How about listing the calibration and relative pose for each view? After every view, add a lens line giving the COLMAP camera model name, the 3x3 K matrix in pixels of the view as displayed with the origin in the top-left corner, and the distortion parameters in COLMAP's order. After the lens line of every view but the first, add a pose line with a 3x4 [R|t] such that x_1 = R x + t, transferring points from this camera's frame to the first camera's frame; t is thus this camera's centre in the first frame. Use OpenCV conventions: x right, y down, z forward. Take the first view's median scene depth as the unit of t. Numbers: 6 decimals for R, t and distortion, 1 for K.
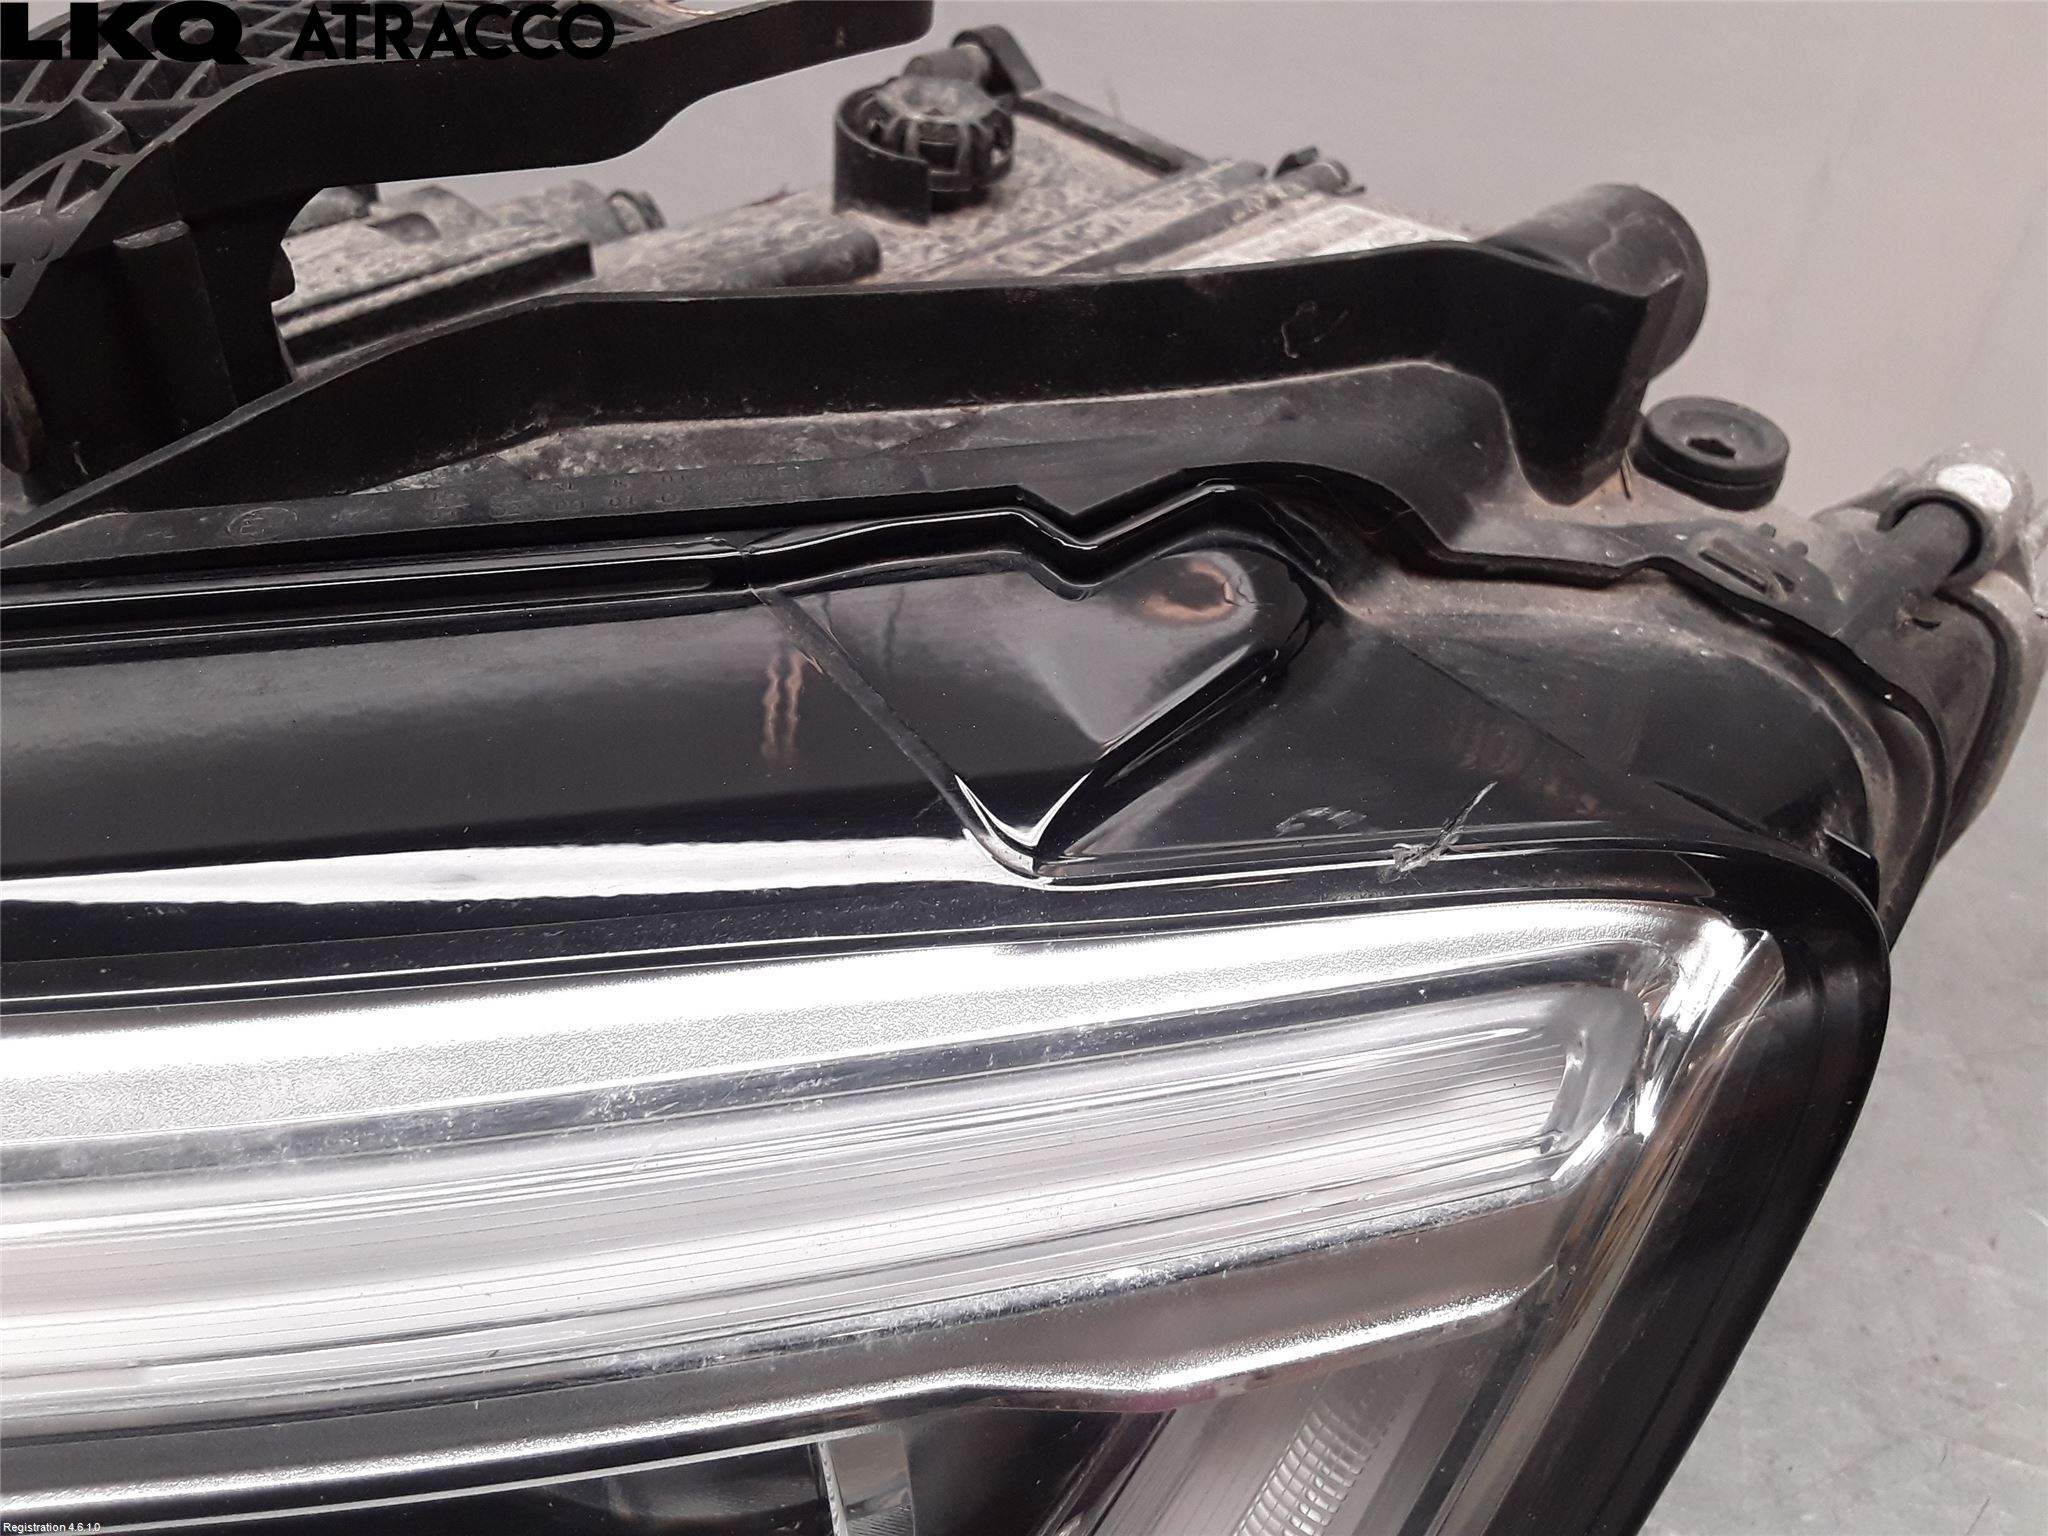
lens RADIAL K [[1678.8, 0, 1021.5], [0, 1678.8, 802.3], [0, 0, 1]] dist [0.055514, -0.125679]
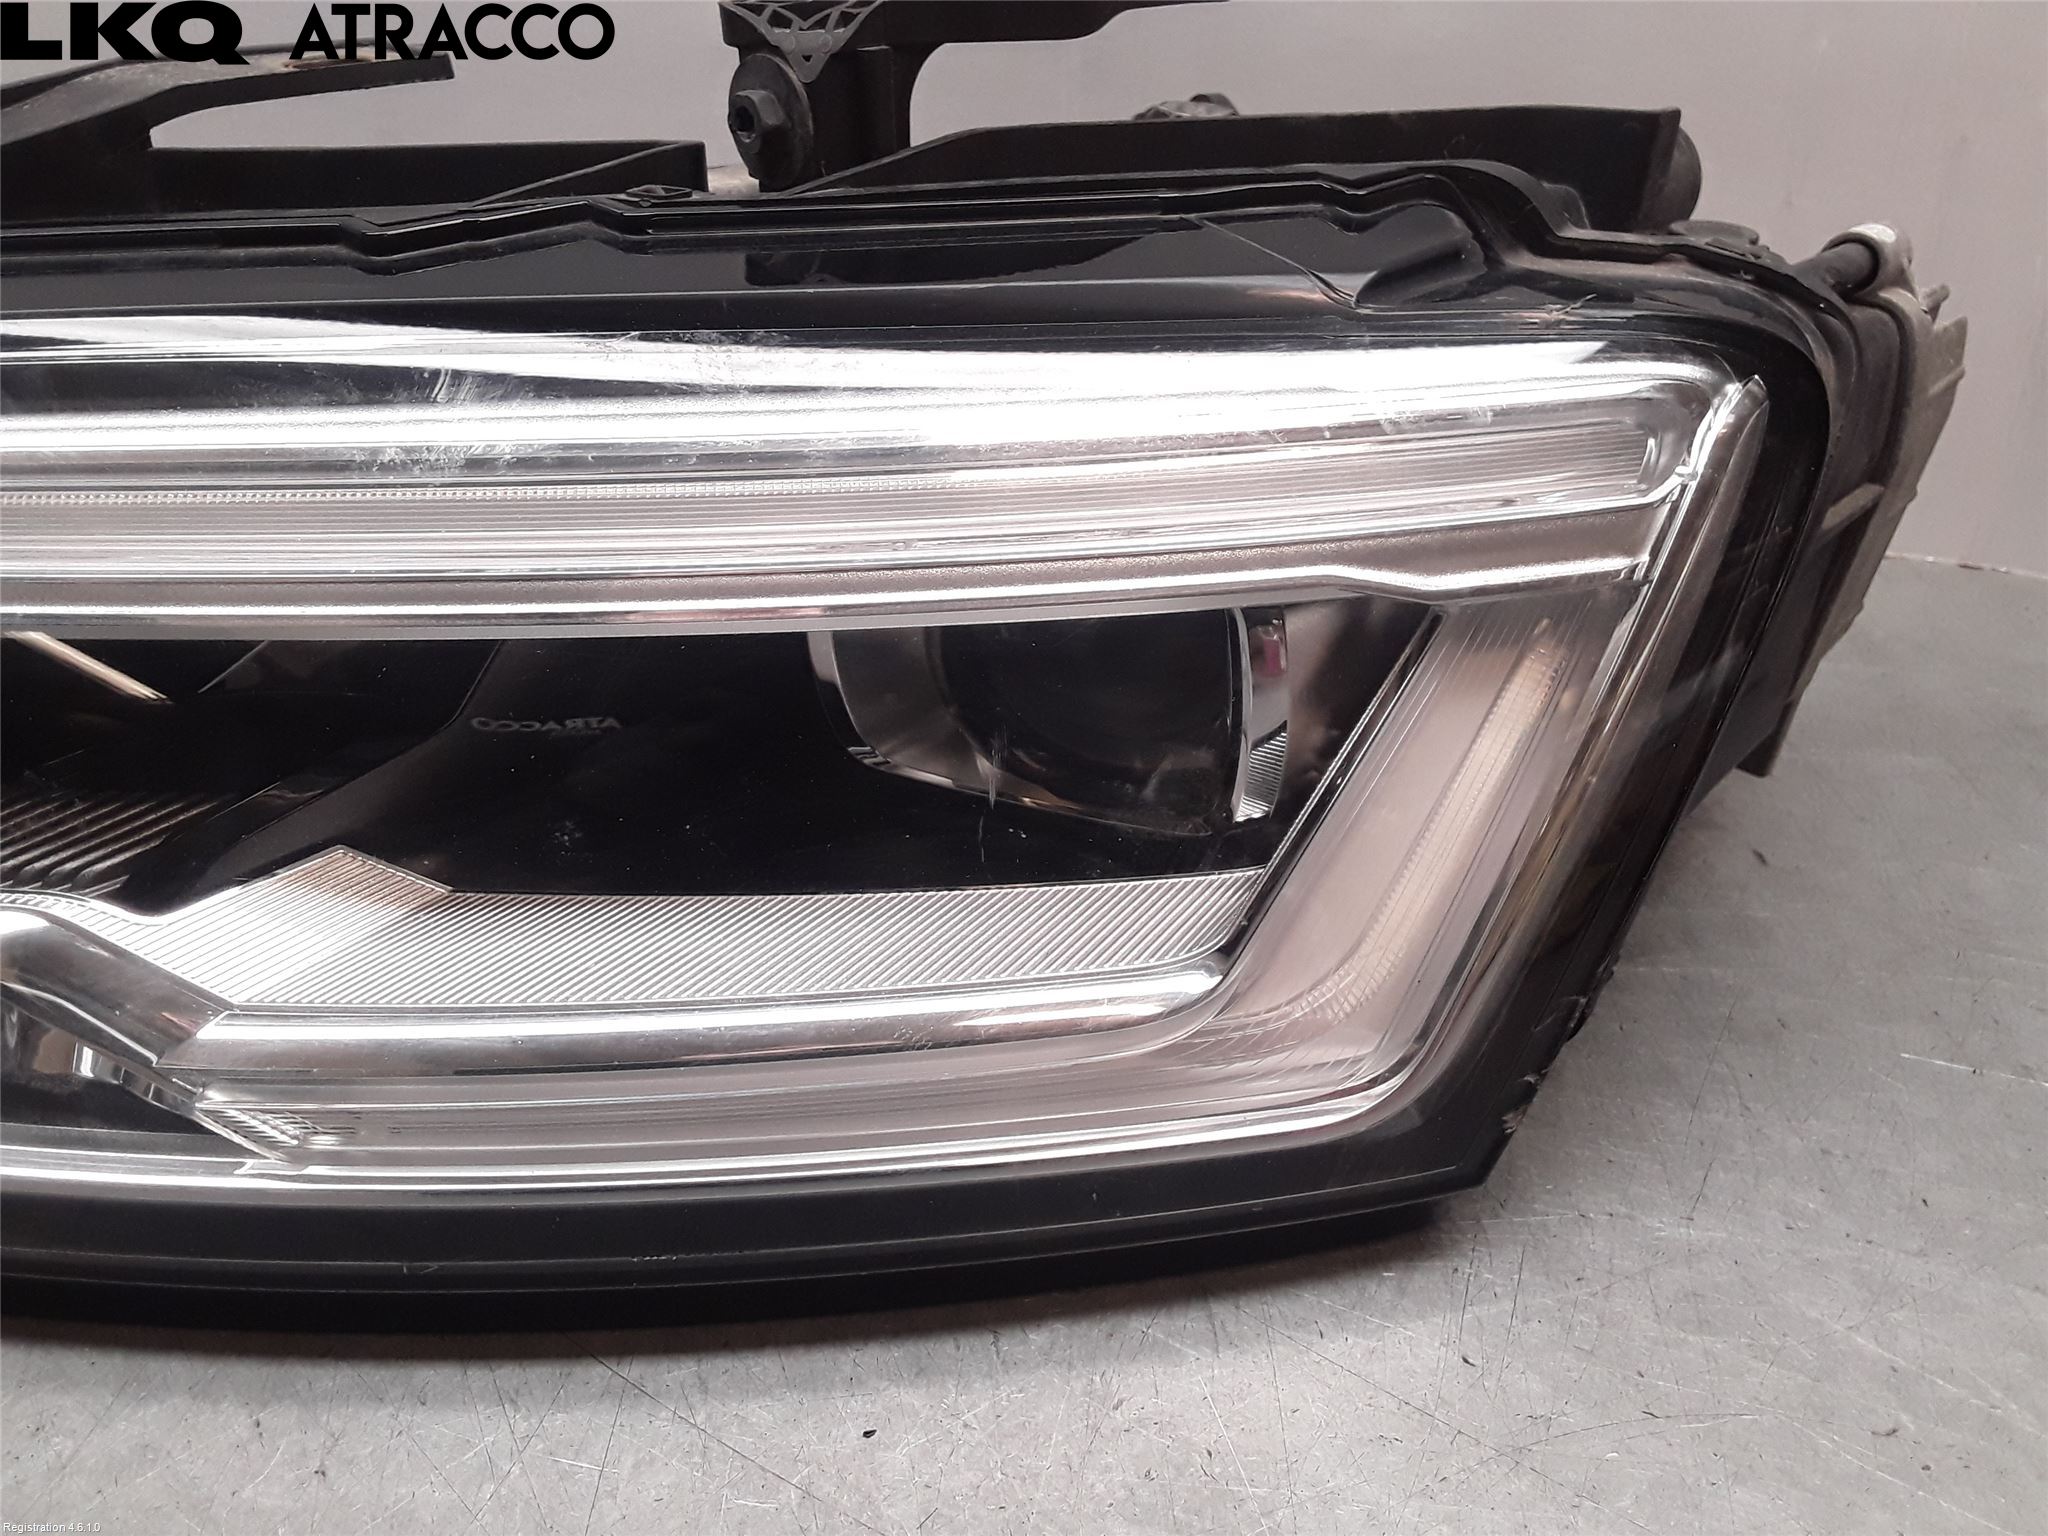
lens RADIAL K [[1678.8, 0, 1021.5], [0, 1678.8, 802.3], [0, 0, 1]] dist [0.055514, -0.125679]
pose [[0.999013, -0.028772, -0.033843, -0.224337], [0.022199, 0.983293, -0.180669, 0.638130], [0.038476, 0.179740, 0.982961, -0.548815]]
